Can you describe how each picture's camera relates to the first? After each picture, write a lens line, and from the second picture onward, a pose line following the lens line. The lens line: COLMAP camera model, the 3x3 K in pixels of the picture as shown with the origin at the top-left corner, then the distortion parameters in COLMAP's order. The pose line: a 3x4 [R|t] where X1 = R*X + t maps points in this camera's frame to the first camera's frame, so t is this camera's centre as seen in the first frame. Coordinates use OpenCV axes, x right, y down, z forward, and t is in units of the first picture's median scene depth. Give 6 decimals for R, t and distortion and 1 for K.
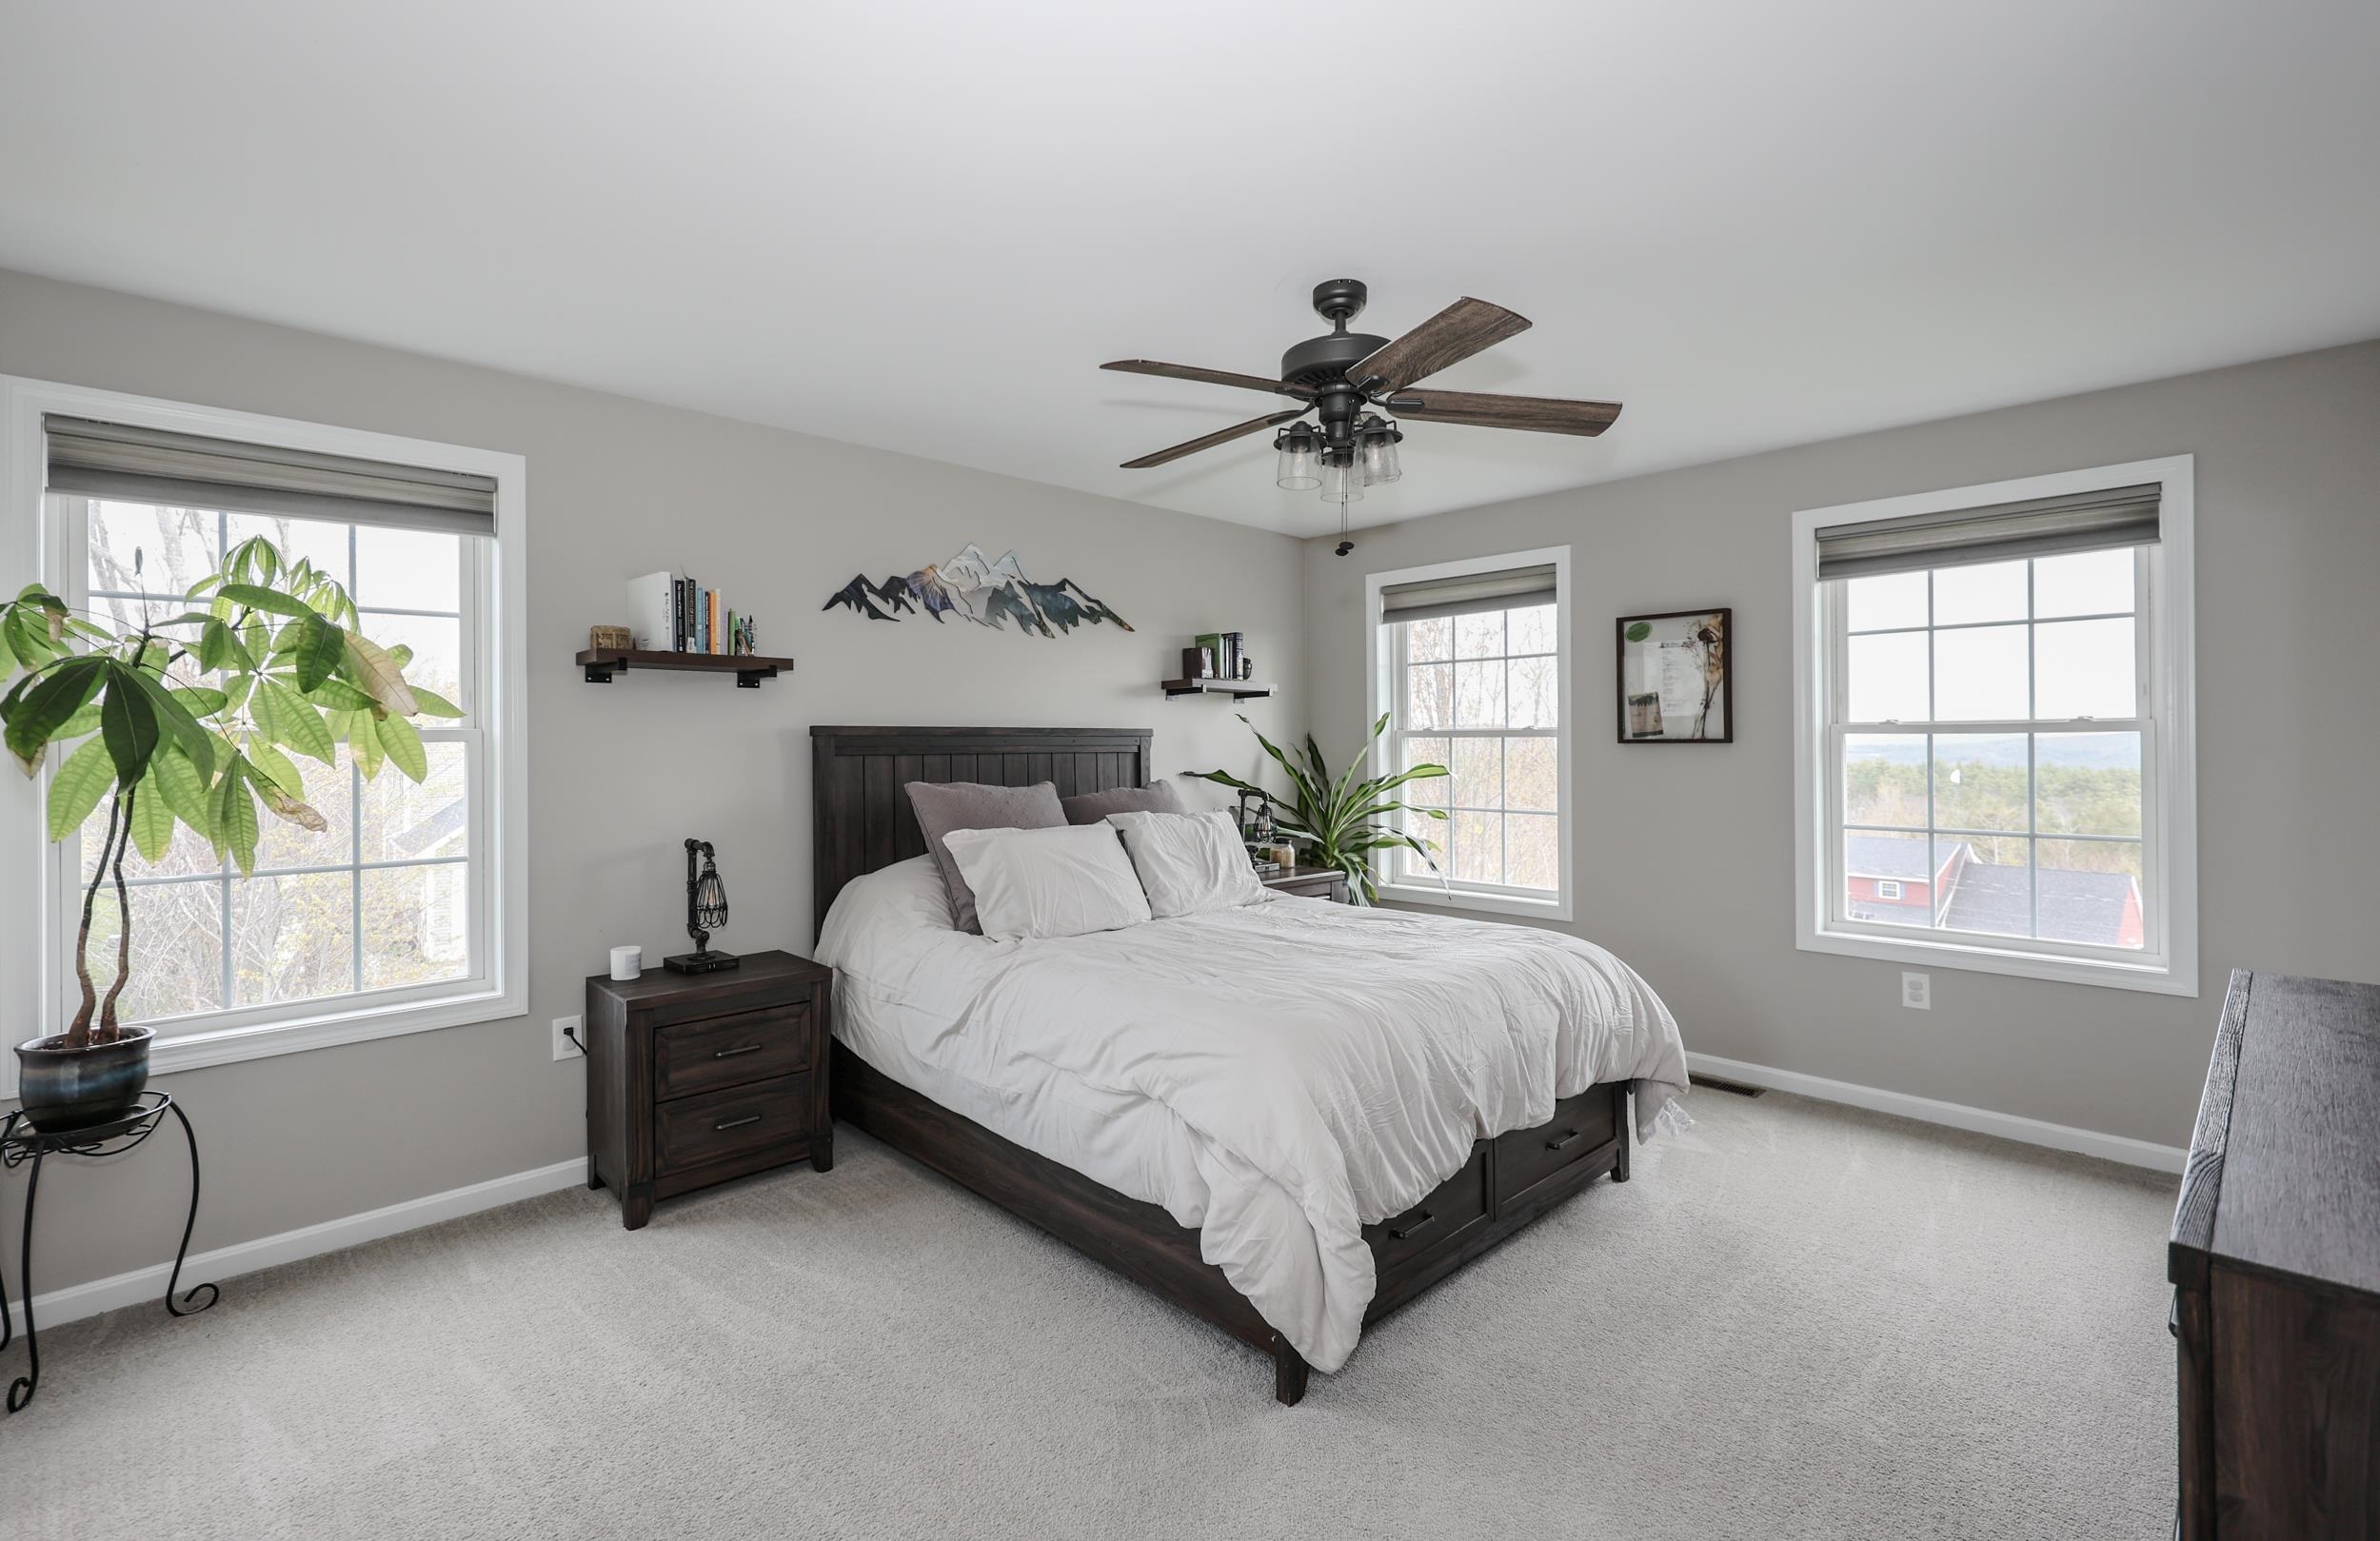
lens RADIAL K [[1042.3, 0, 1187.3], [0, 1042.3, 742.4], [0, 0, 1]] dist [-0.002082, -0.000279]
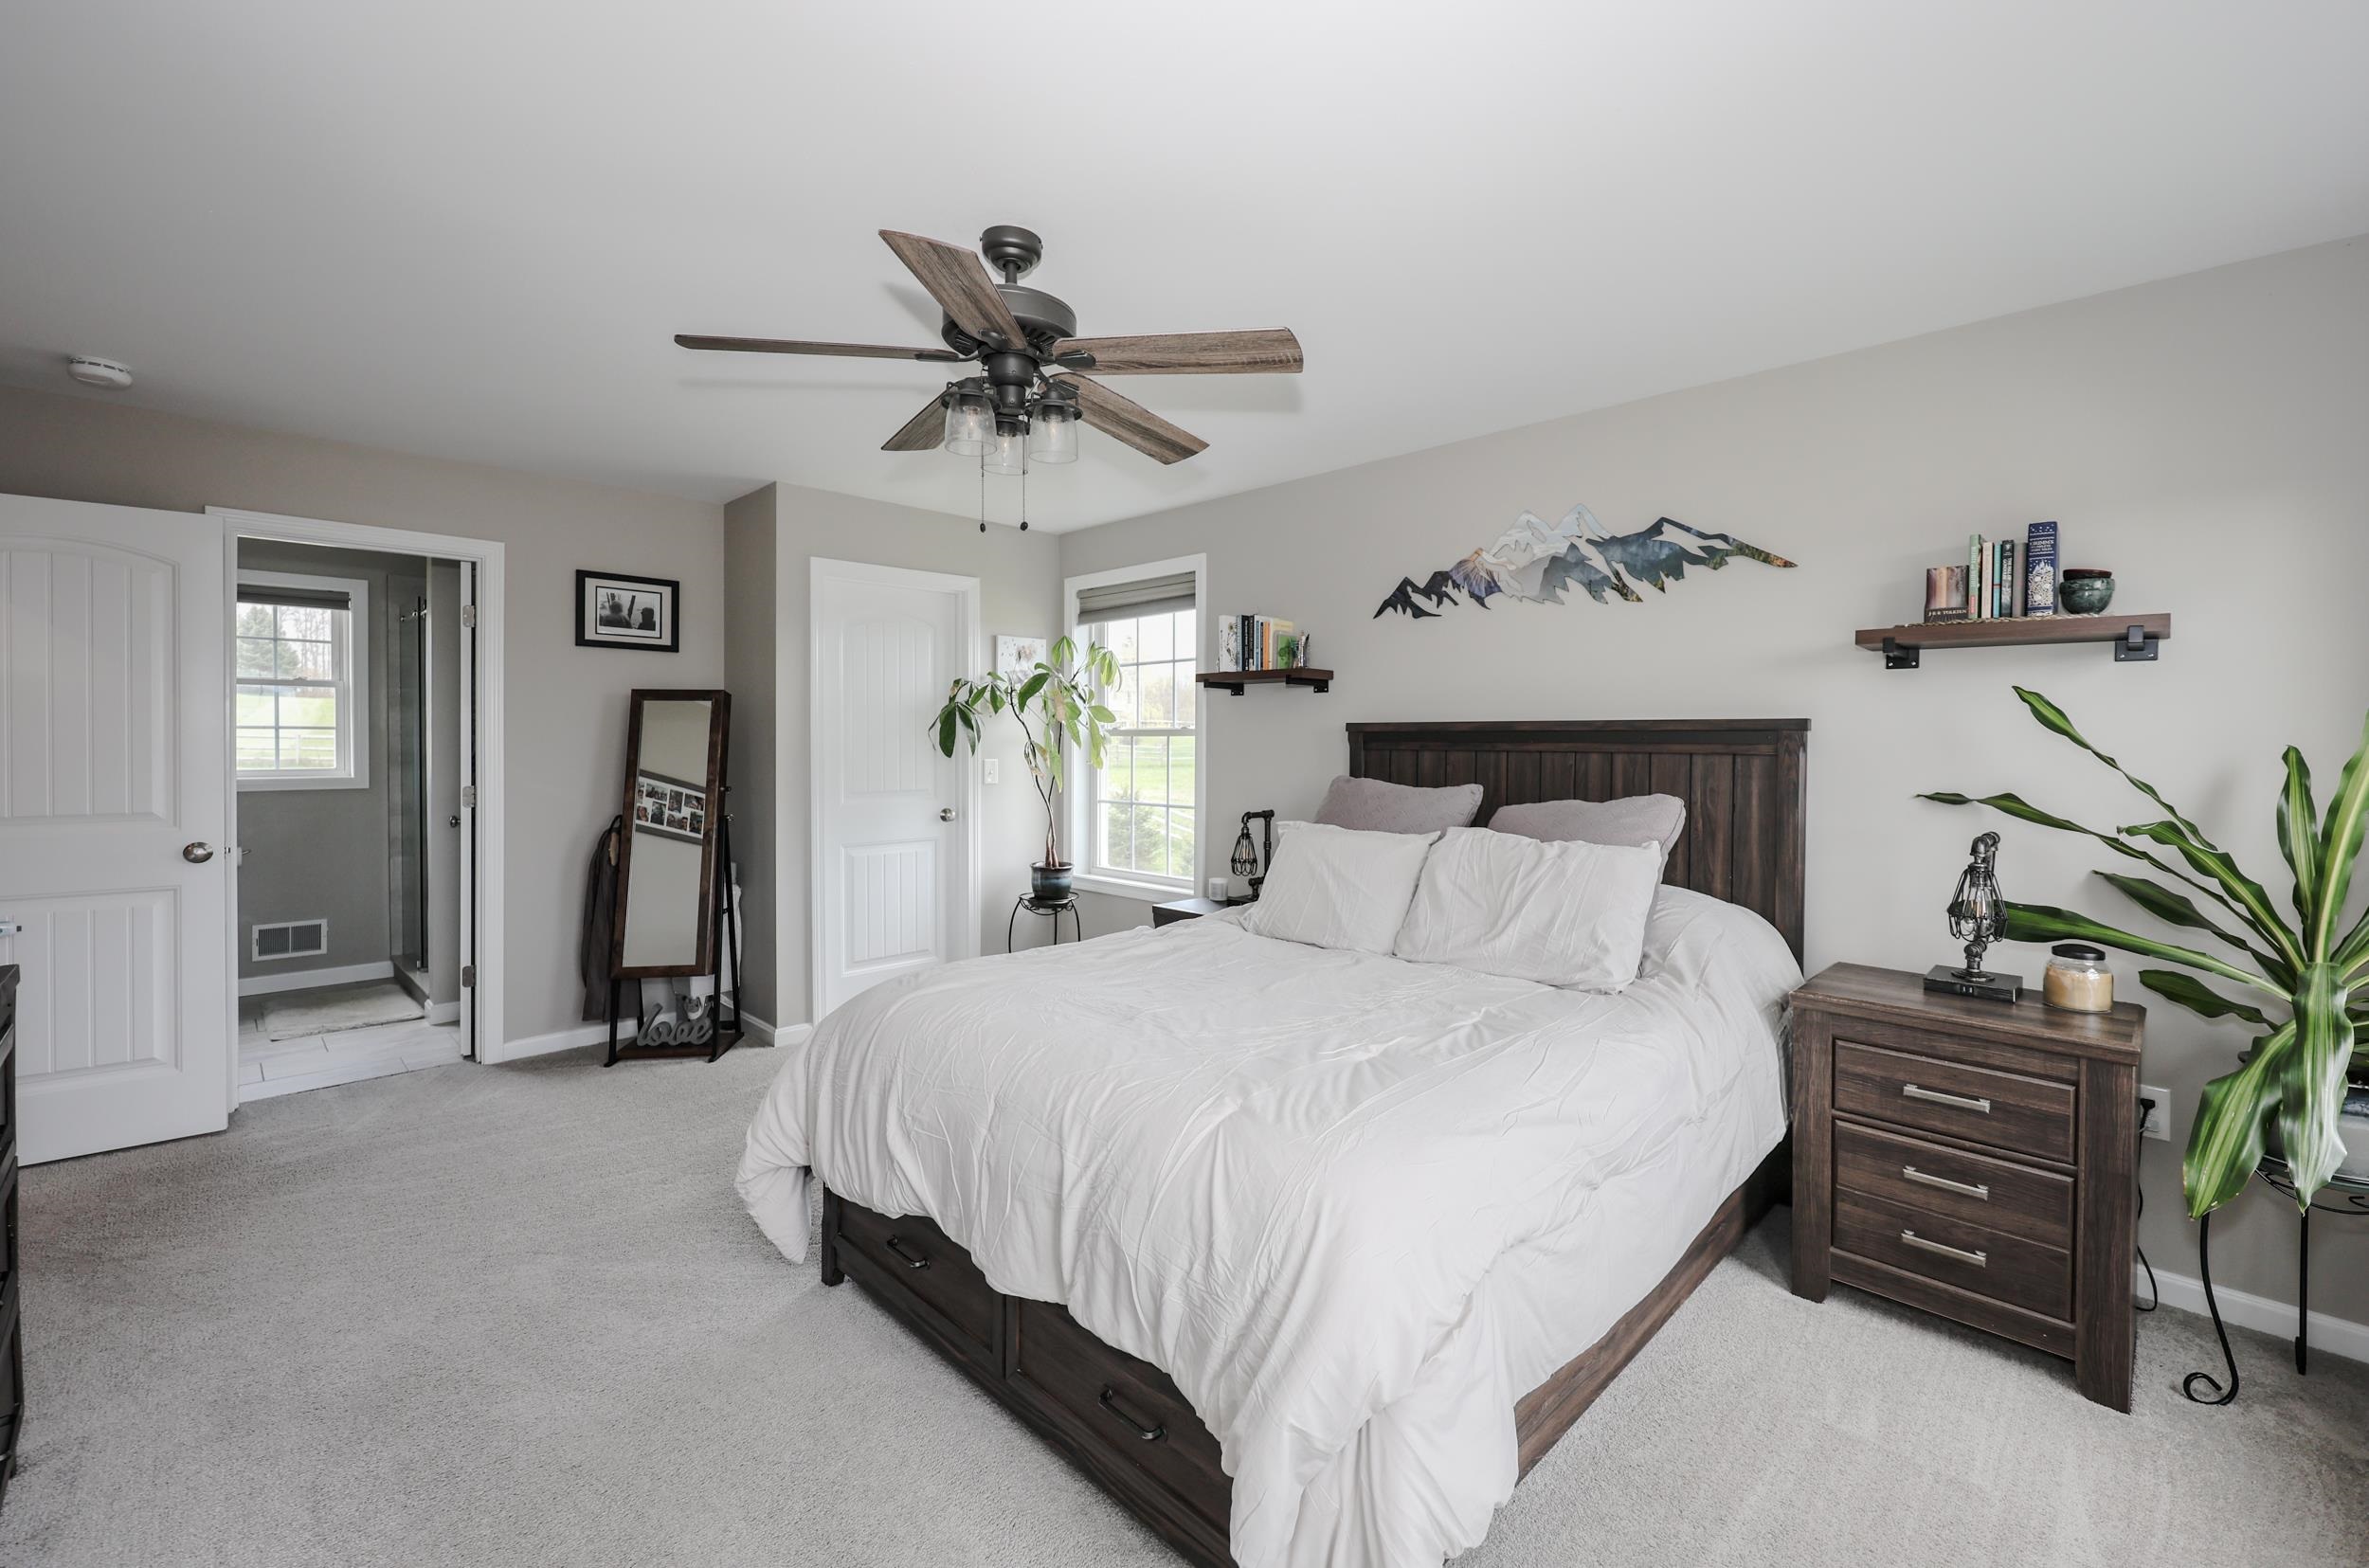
lens RADIAL K [[1005.8, 0, 1214.6], [0, 1005.8, 748.7], [0, 0, 1]] dist [-0.009362, -0.000254]
pose [[0.030078, 0.013599, -0.999455, 0.661018], [-0.000663, 0.999907, 0.013586, -0.002495], [0.999547, 0.000254, 0.030085, 0.739825]]
